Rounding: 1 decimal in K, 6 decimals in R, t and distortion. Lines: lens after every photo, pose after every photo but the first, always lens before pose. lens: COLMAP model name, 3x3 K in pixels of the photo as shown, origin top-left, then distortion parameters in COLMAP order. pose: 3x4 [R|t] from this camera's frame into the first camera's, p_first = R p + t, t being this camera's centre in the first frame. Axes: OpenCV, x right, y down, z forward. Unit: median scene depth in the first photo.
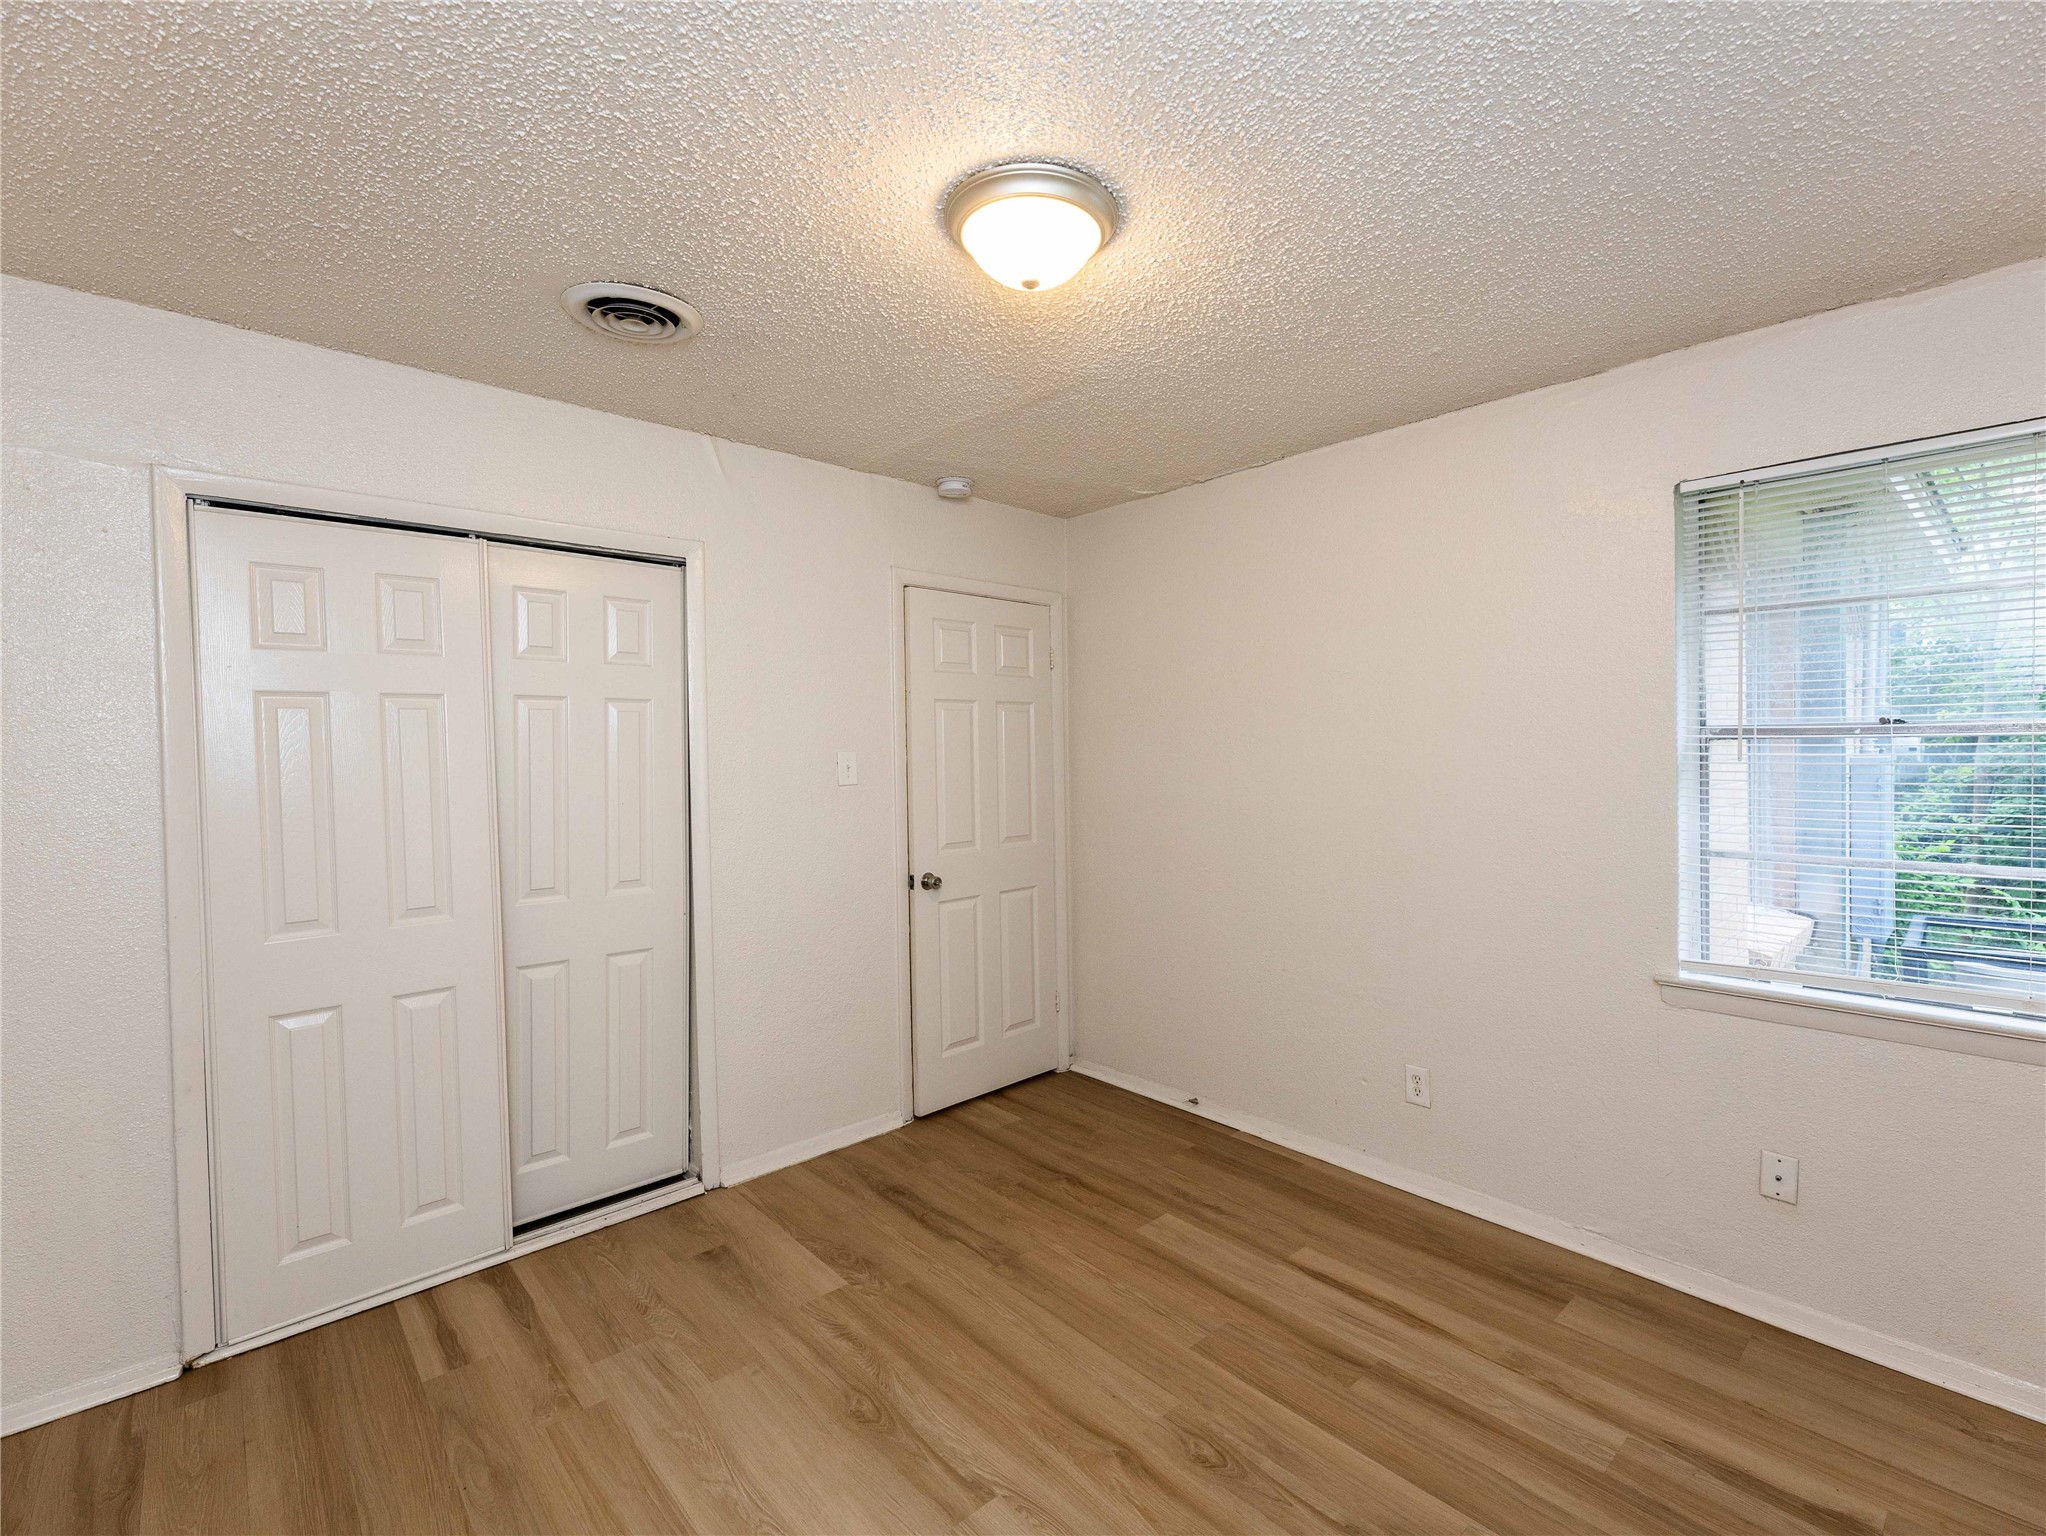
lens RADIAL K [[919.6, 0, 1022.7], [0, 919.6, 765.0], [0, 0, 1]] dist [-0.000637, 0.000049]
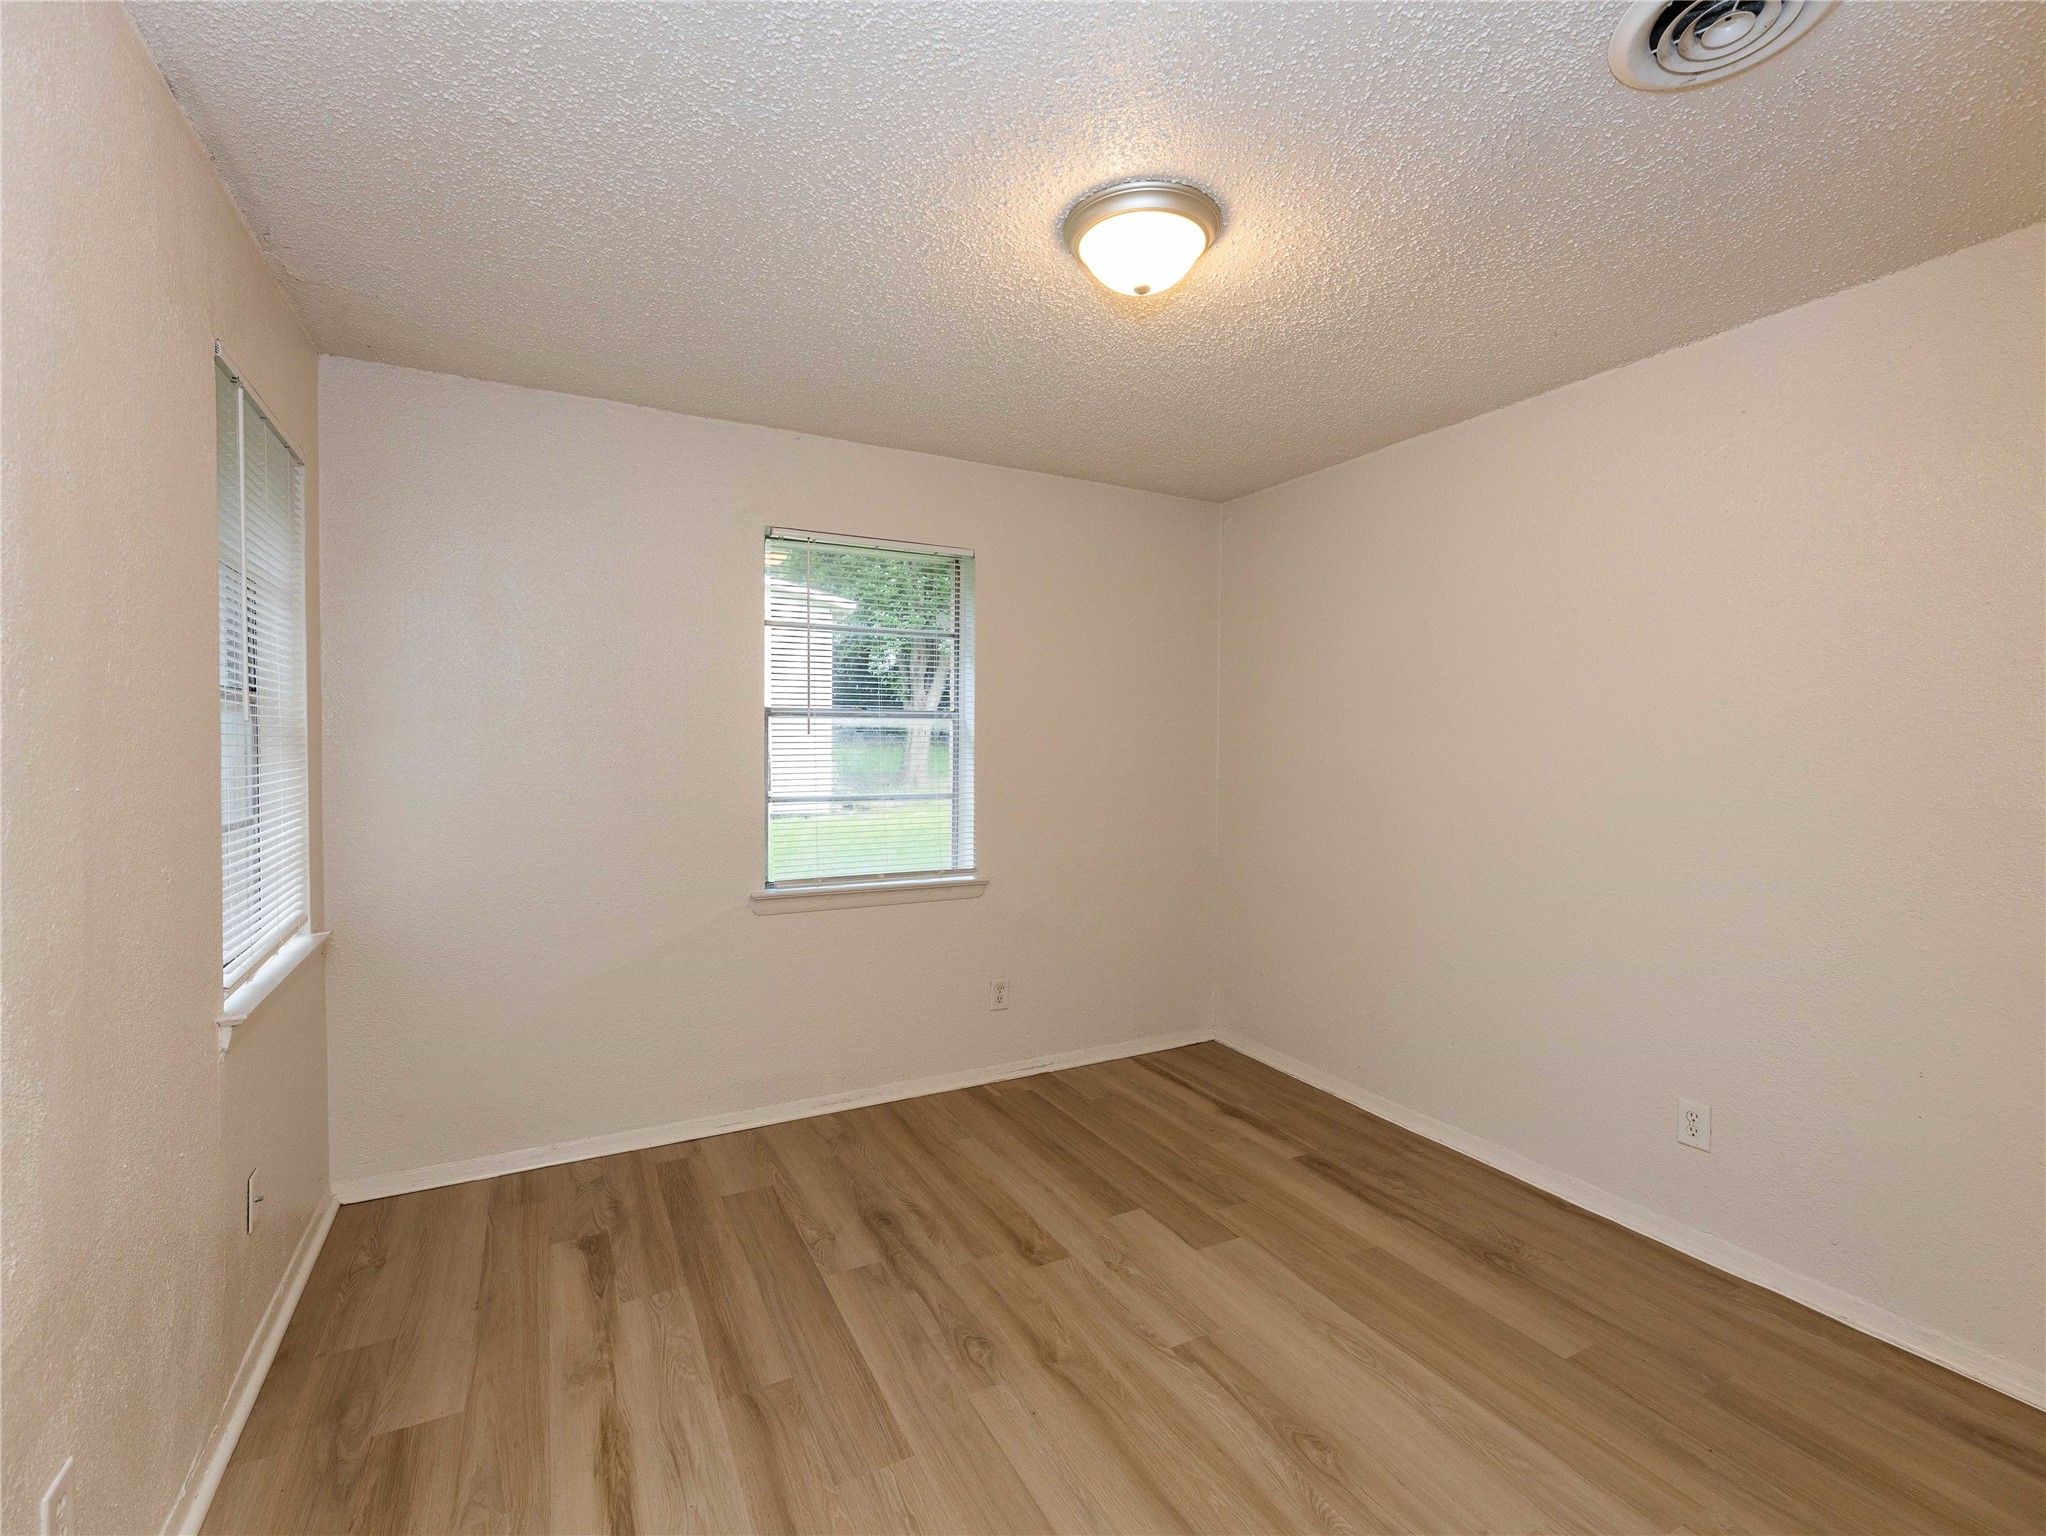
lens RADIAL K [[919.6, 0, 1022.7], [0, 919.6, 762.2], [0, 0, 1]] dist [-0.000637, 0.000049]
pose [[-0.969627, -0.005747, 0.244522, -0.113084], [0.003486, 0.999298, 0.037309, 0.002326], [-0.244564, 0.037028, -0.968926, 1.911436]]
